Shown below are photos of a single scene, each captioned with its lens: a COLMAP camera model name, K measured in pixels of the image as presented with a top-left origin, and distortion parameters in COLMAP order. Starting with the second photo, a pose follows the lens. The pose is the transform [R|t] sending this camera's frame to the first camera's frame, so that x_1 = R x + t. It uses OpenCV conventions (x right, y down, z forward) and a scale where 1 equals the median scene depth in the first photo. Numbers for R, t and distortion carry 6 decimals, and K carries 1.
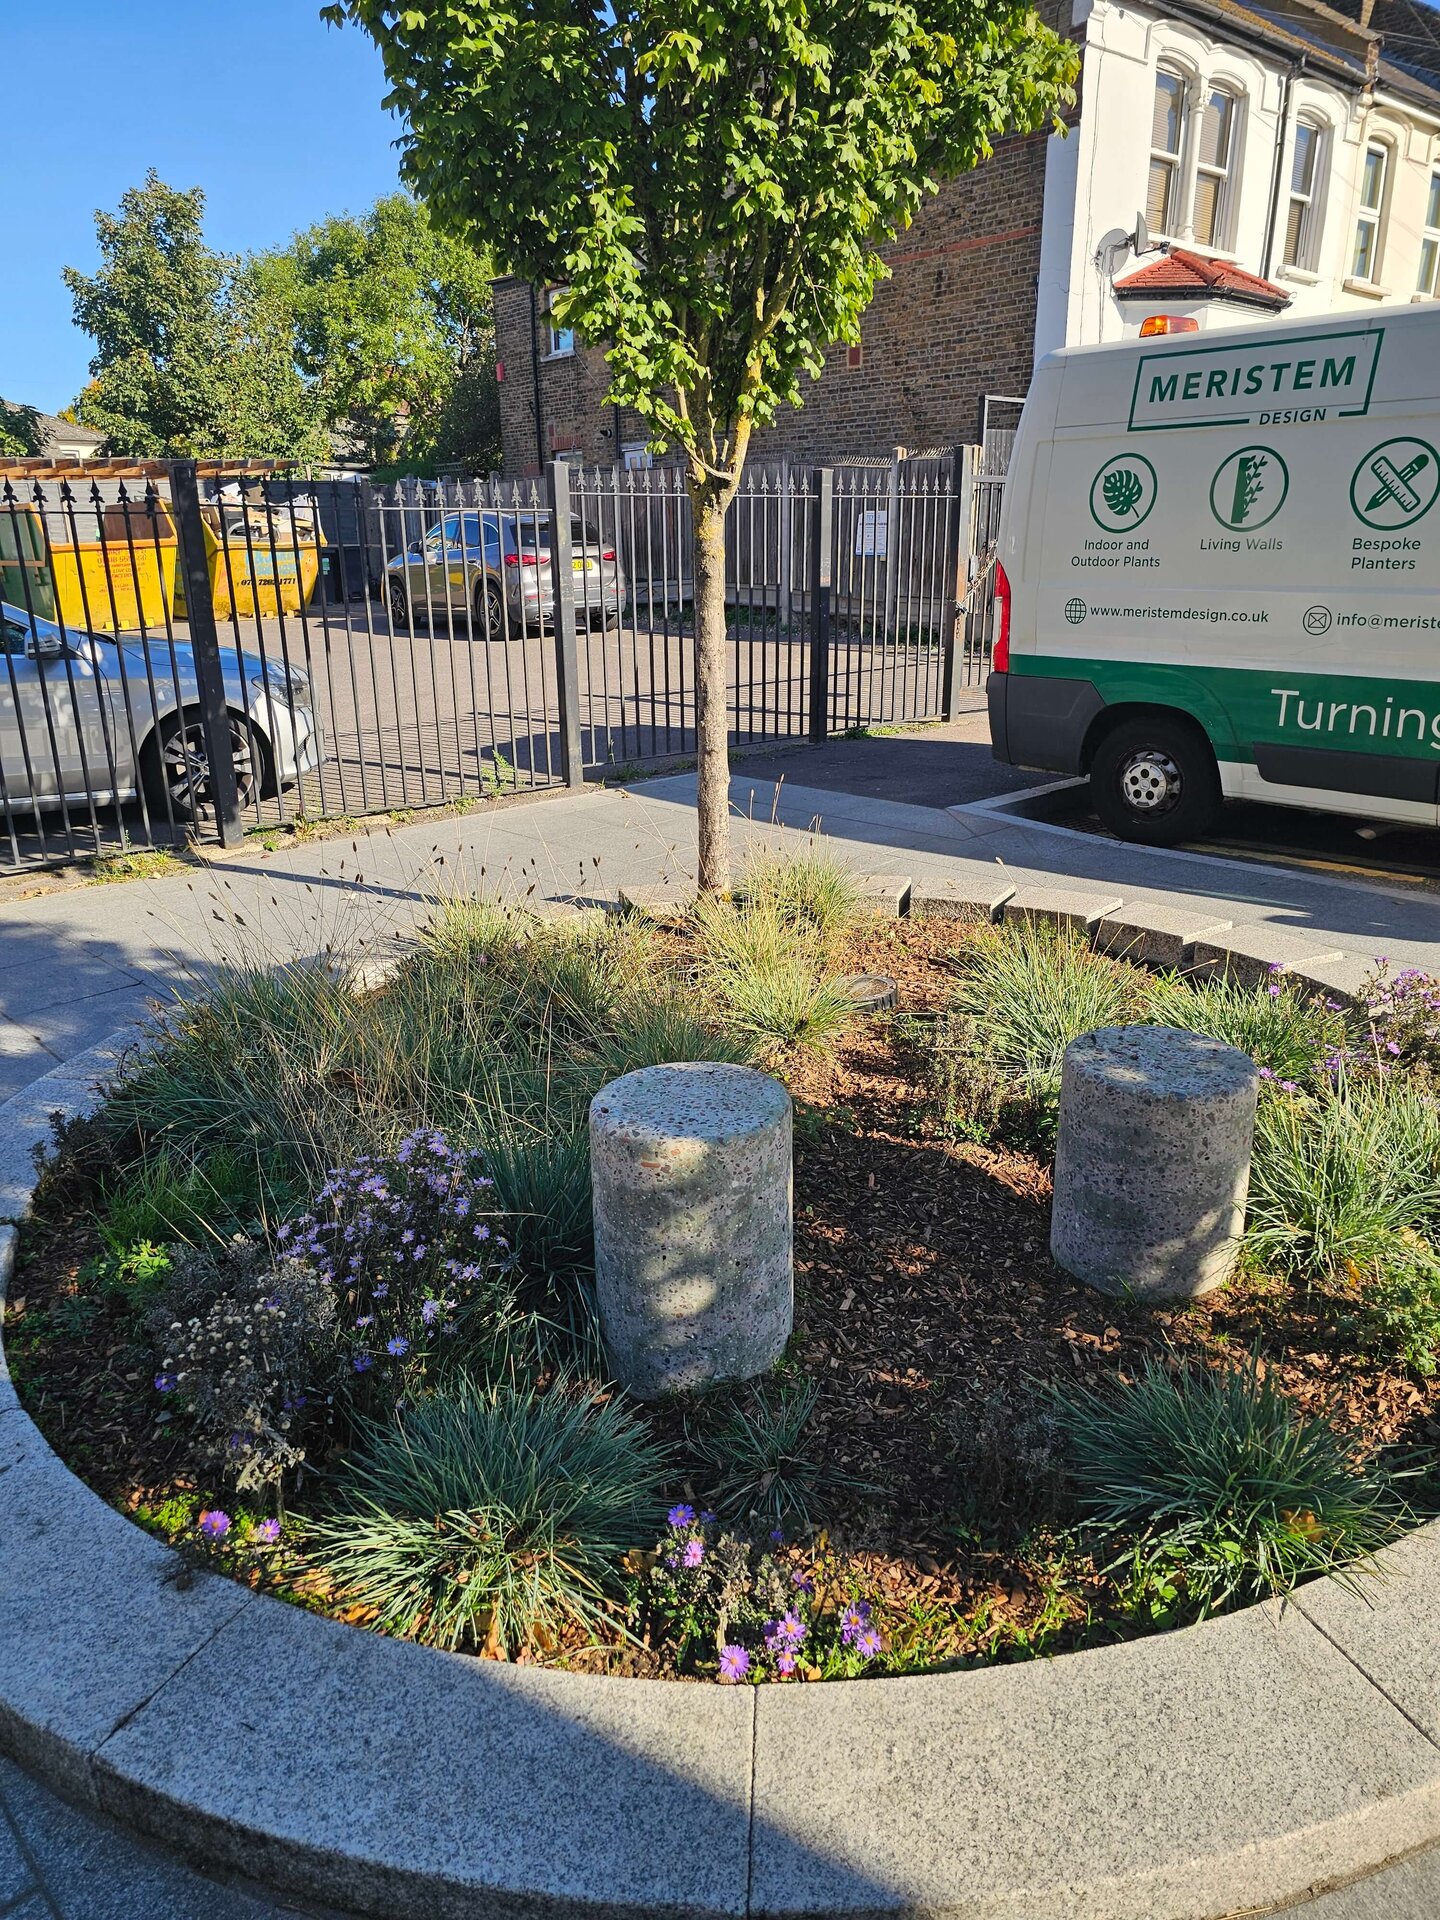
lens RADIAL K [[1322.4, 0, 720.0], [0, 1322.4, 960.0], [0, 0, 1]] dist [0.062113, -0.052079]
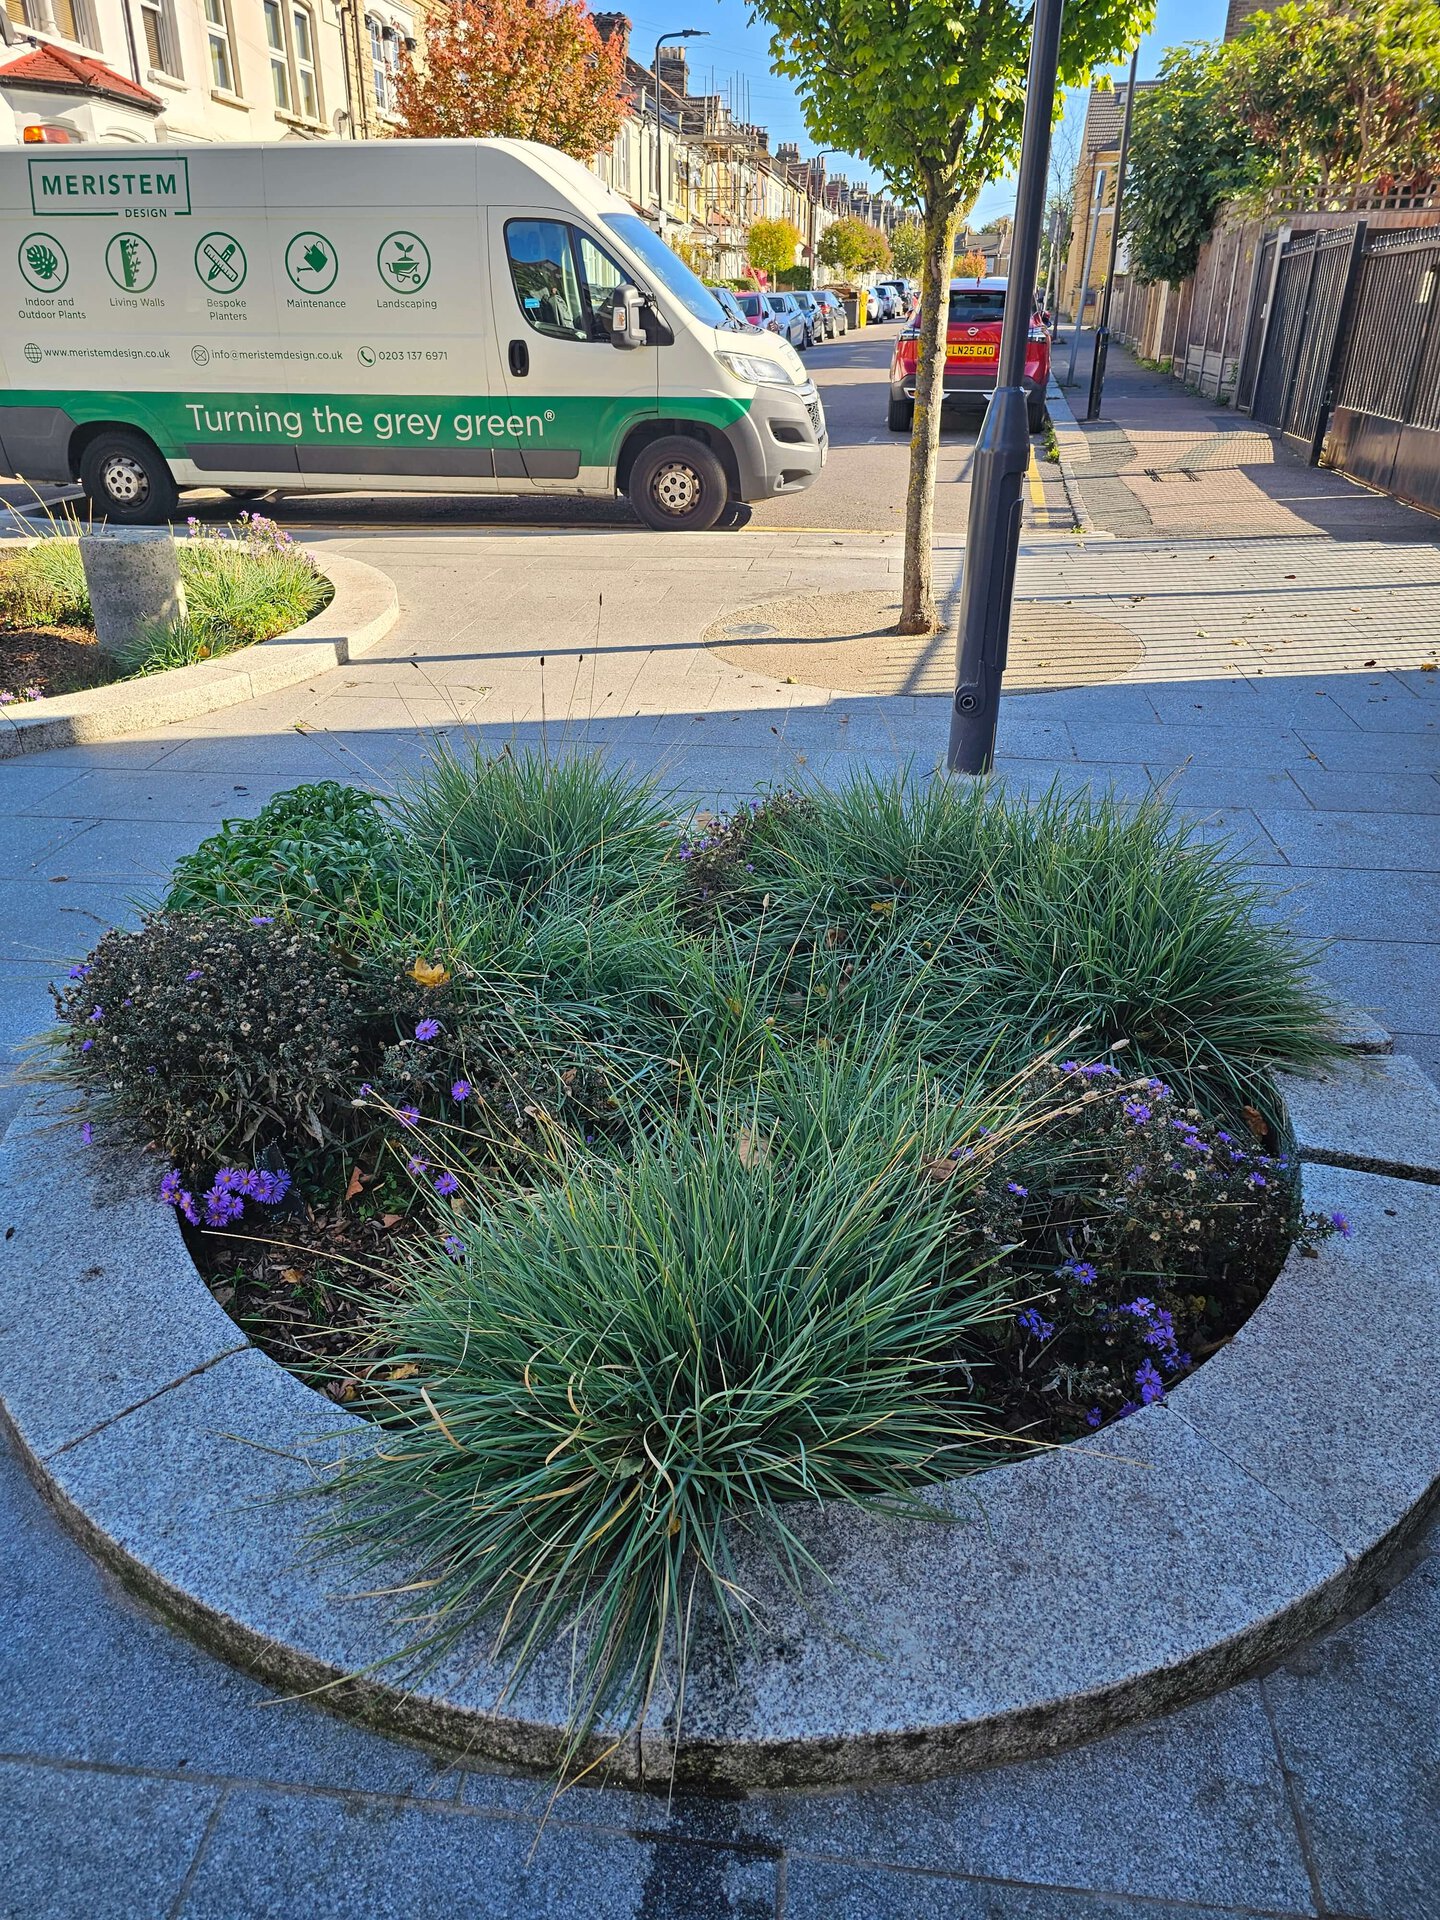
lens RADIAL K [[1333.0, 0, 737.0], [0, 1333.0, 969.2], [0, 0, 1]] dist [0.034964, -0.023425]
pose [[0.770806, -0.264071, 0.579762, -0.145975], [0.188098, 0.963810, 0.188918, 0.223188], [-0.608668, -0.036567, 0.792582, -0.561406]]
